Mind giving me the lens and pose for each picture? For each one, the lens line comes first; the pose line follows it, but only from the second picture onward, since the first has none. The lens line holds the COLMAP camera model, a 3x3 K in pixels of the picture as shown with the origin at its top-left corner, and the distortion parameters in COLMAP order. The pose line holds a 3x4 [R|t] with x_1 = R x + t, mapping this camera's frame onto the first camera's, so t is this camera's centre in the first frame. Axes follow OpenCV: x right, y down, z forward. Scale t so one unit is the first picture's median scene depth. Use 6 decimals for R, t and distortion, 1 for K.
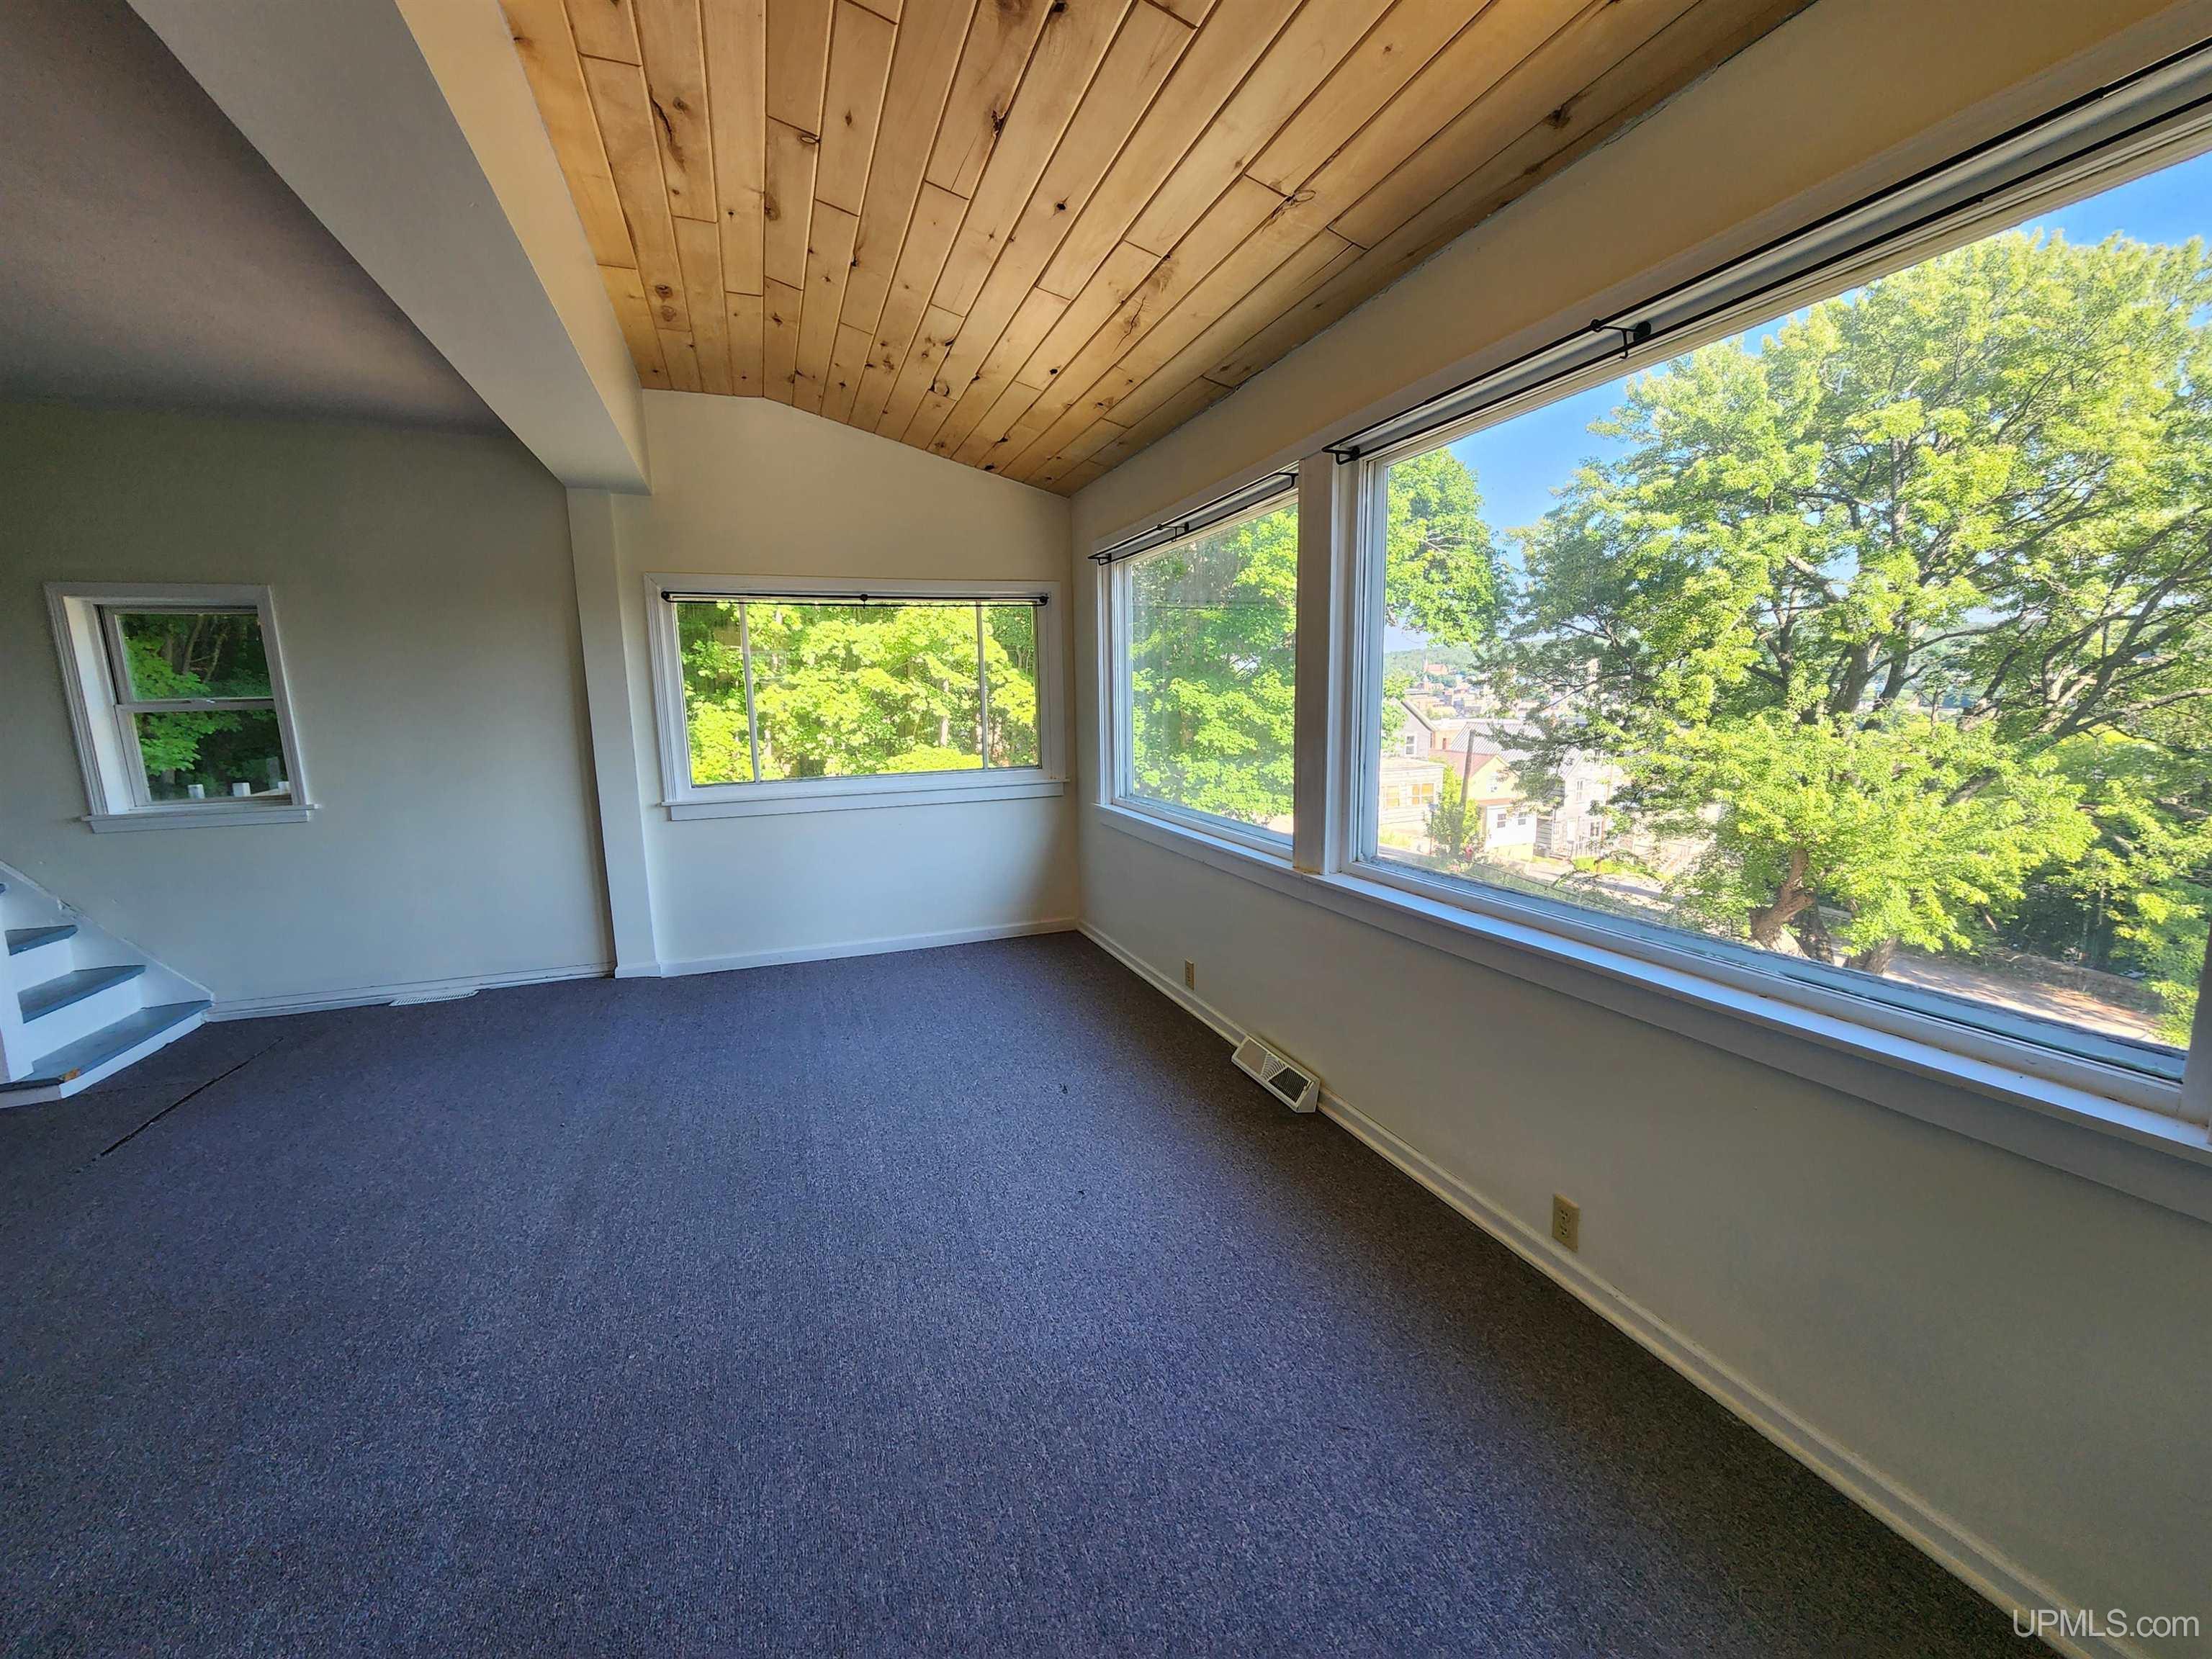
lens RADIAL K [[925.8, 0, 1116.8], [0, 925.8, 835.3], [0, 0, 1]] dist [-0.002526, 0.000642]
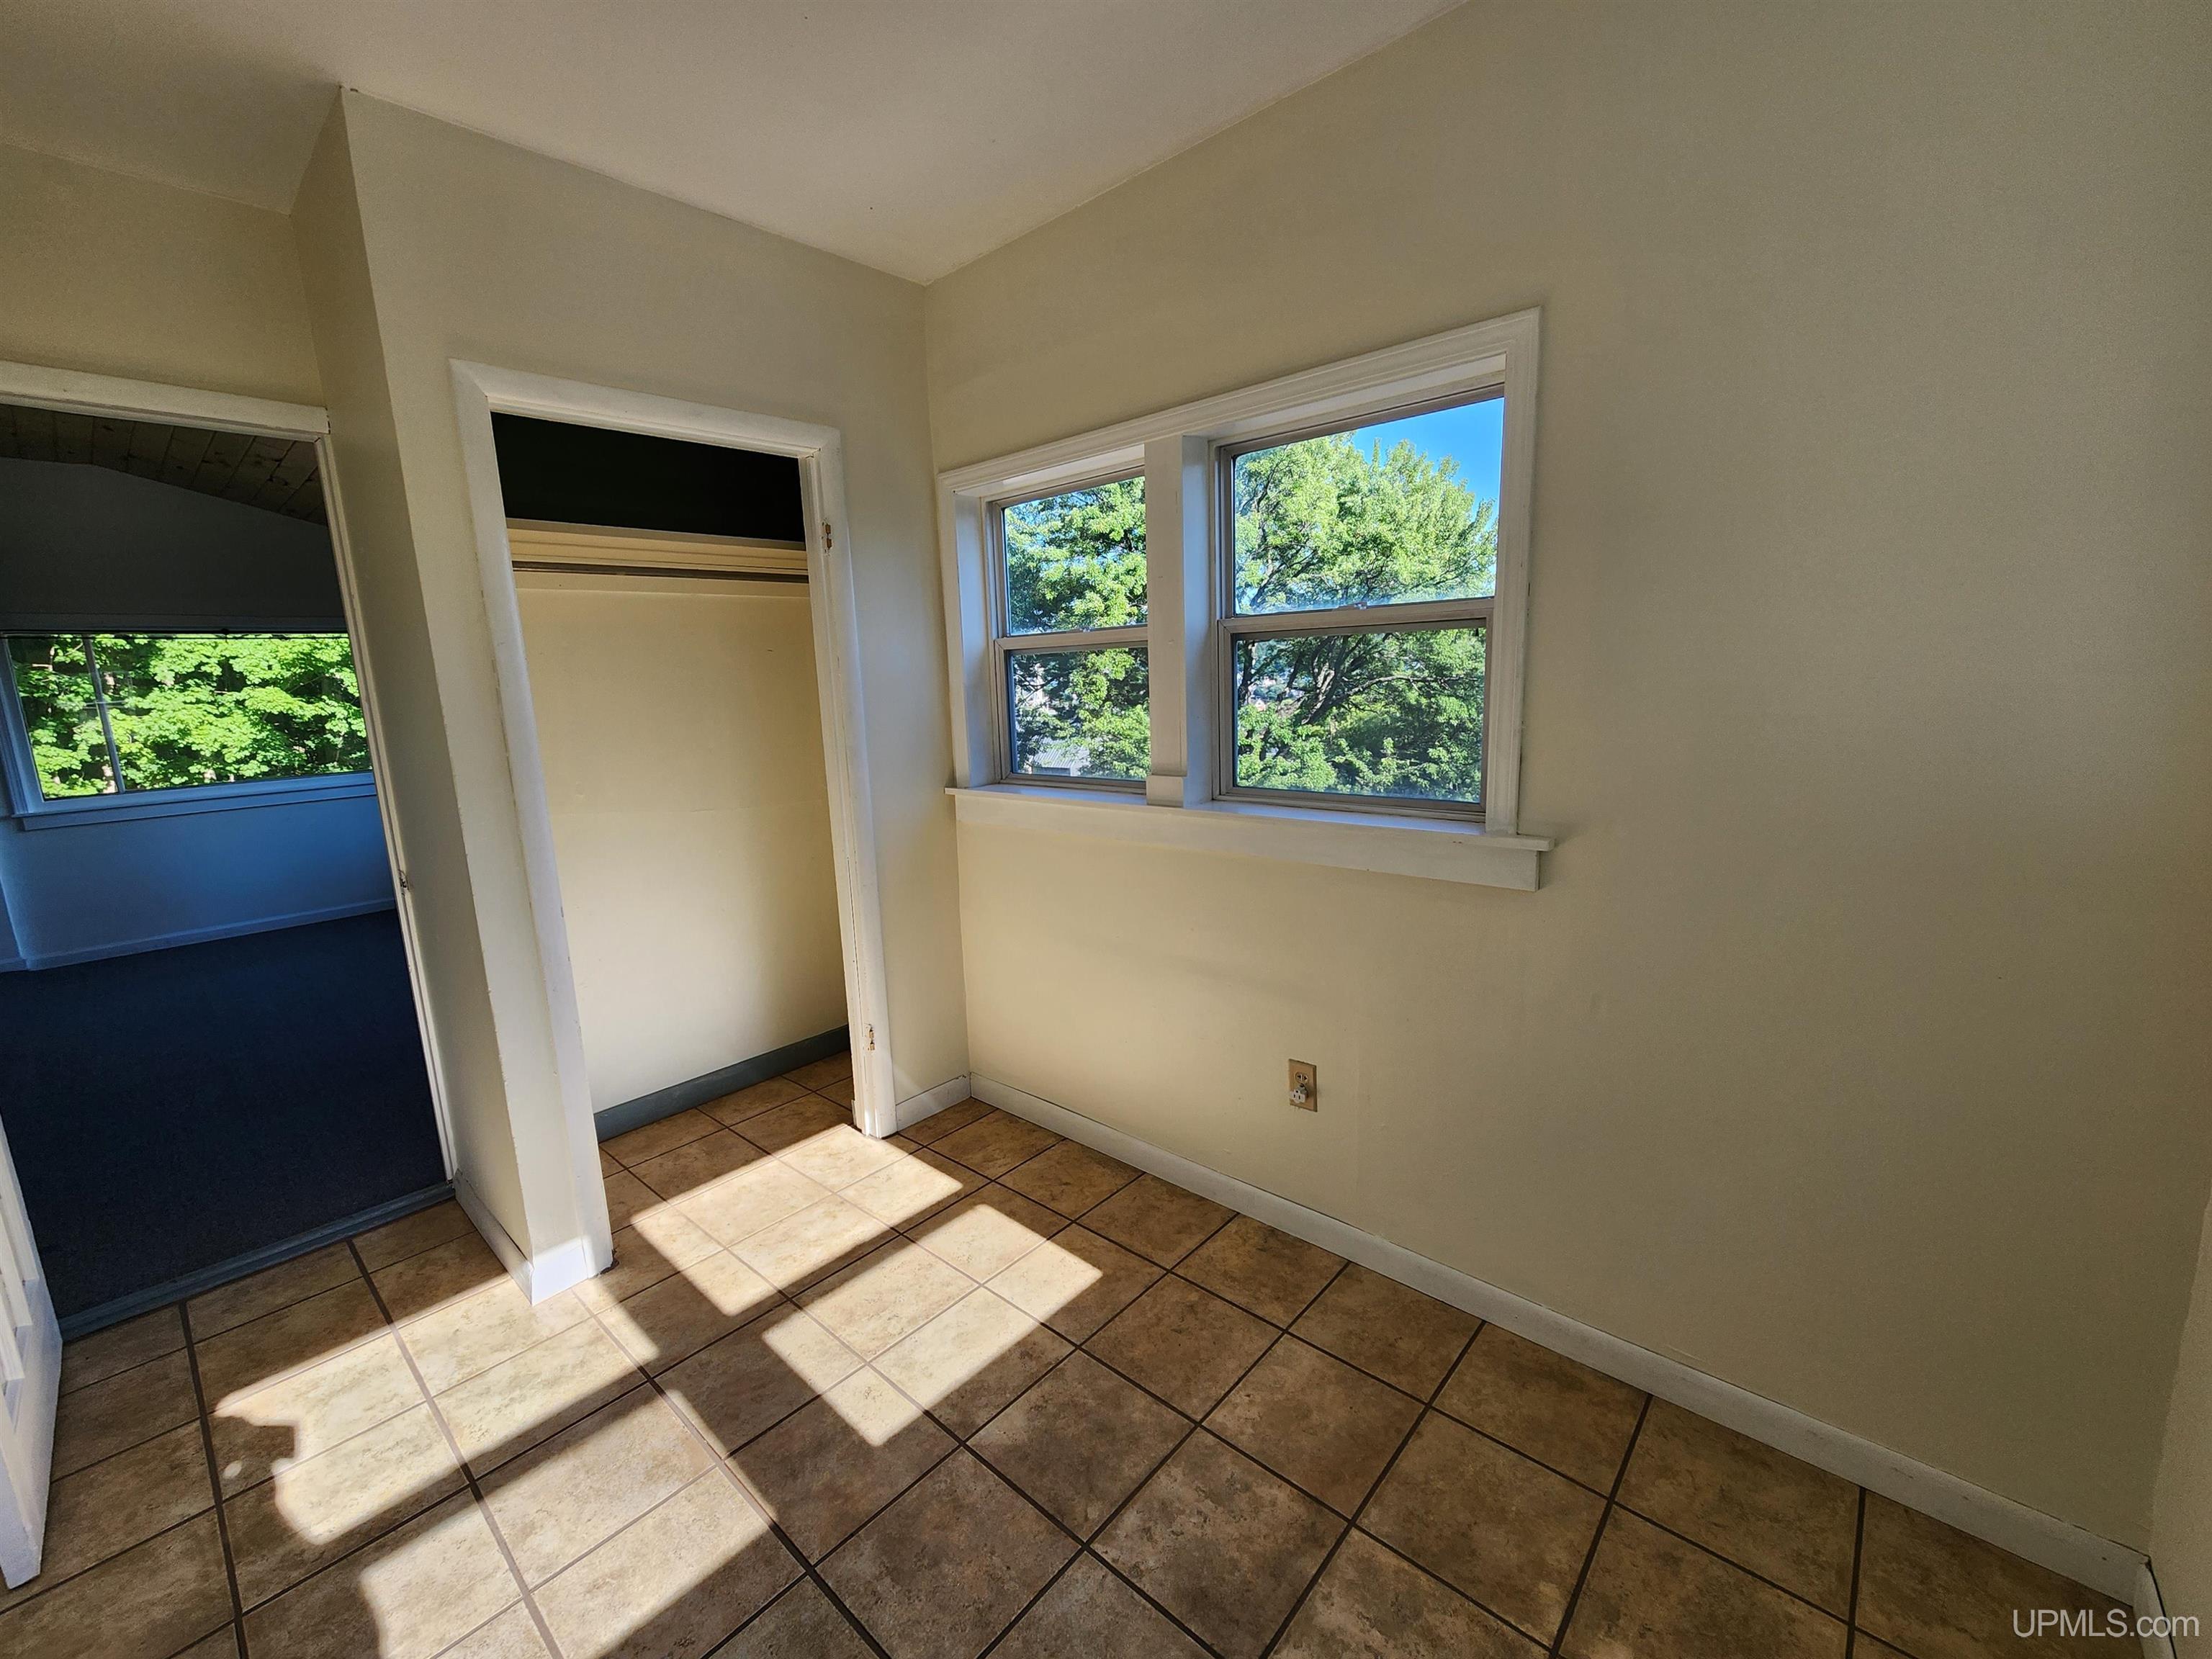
lens RADIAL K [[925.8, 0, 1116.8], [0, 925.8, 835.3], [0, 0, 1]] dist [-0.002526, 0.000642]
pose [[0.887664, -0.099496, 0.449614, 0.044559], [0.101570, 0.994636, 0.019577, 0.023649], [-0.449150, 0.028289, 0.893008, -0.137983]]
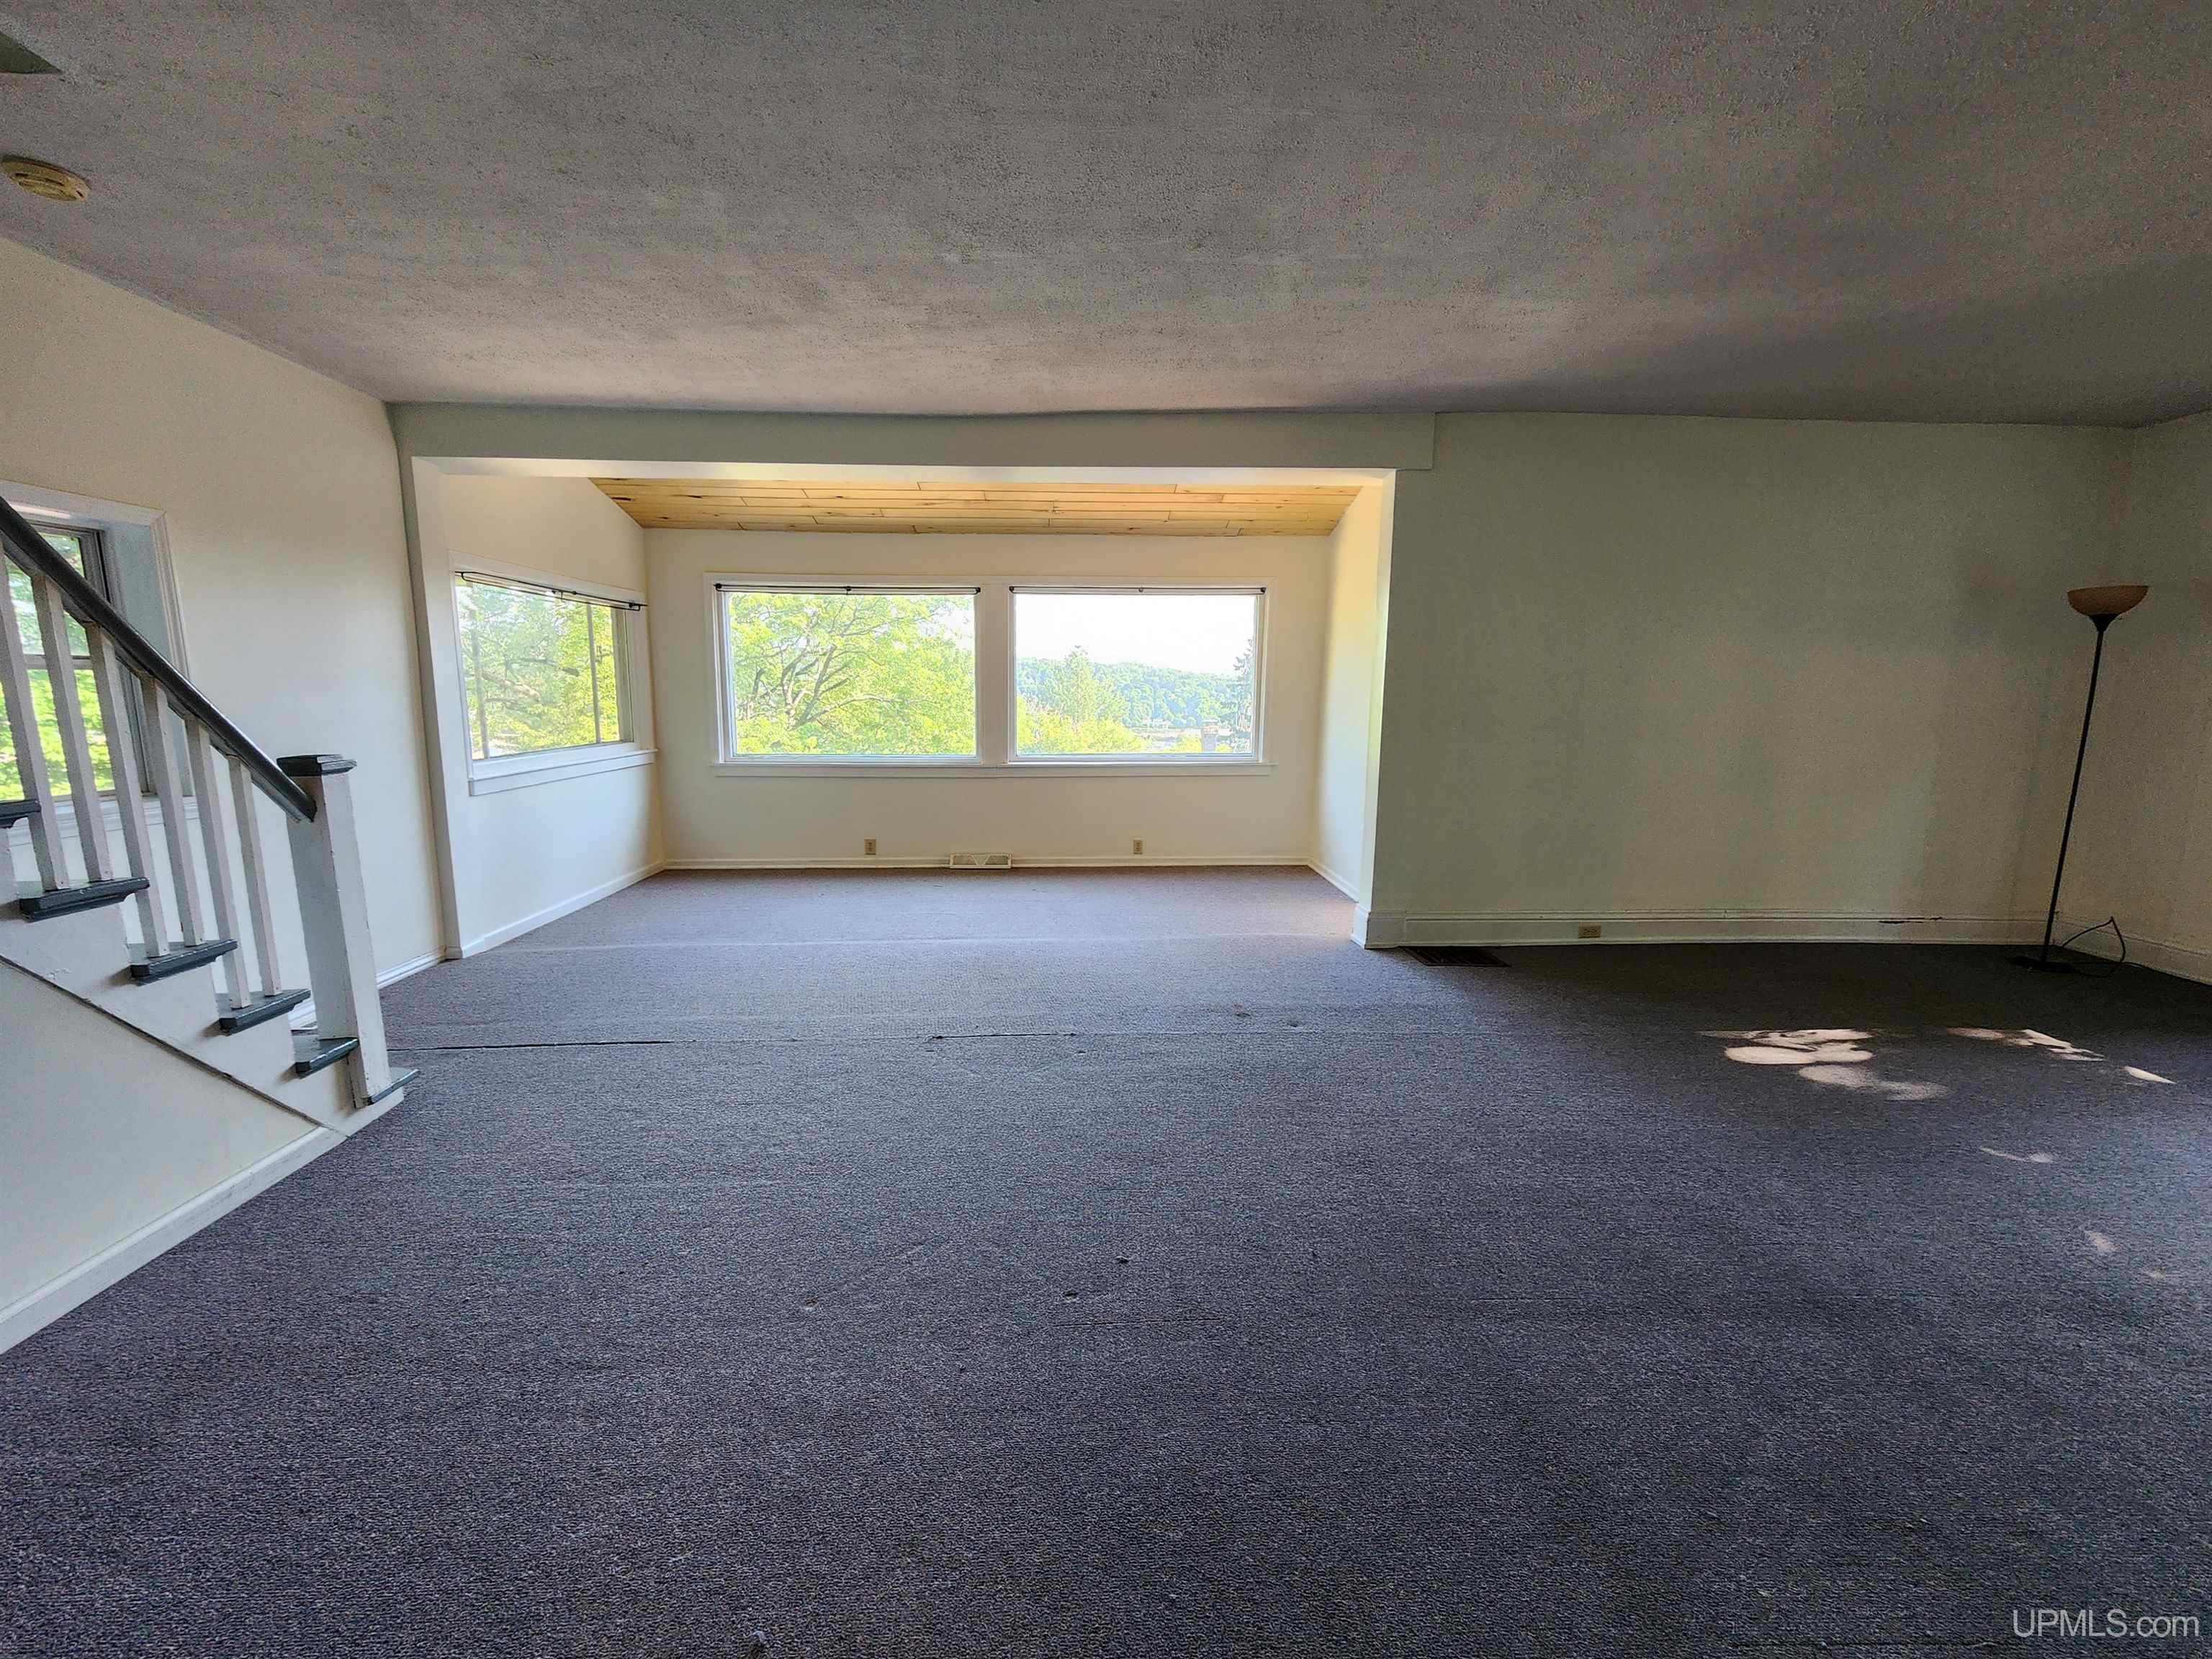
lens RADIAL K [[925.8, 0, 1116.8], [0, 925.8, 835.3], [0, 0, 1]] dist [-0.002526, 0.000642]
pose [[0.304785, -0.129880, 0.943524, -1.614518], [0.146244, 0.985292, 0.088389, 0.053369], [-0.941126, 0.111045, 0.319296, 0.025565]]
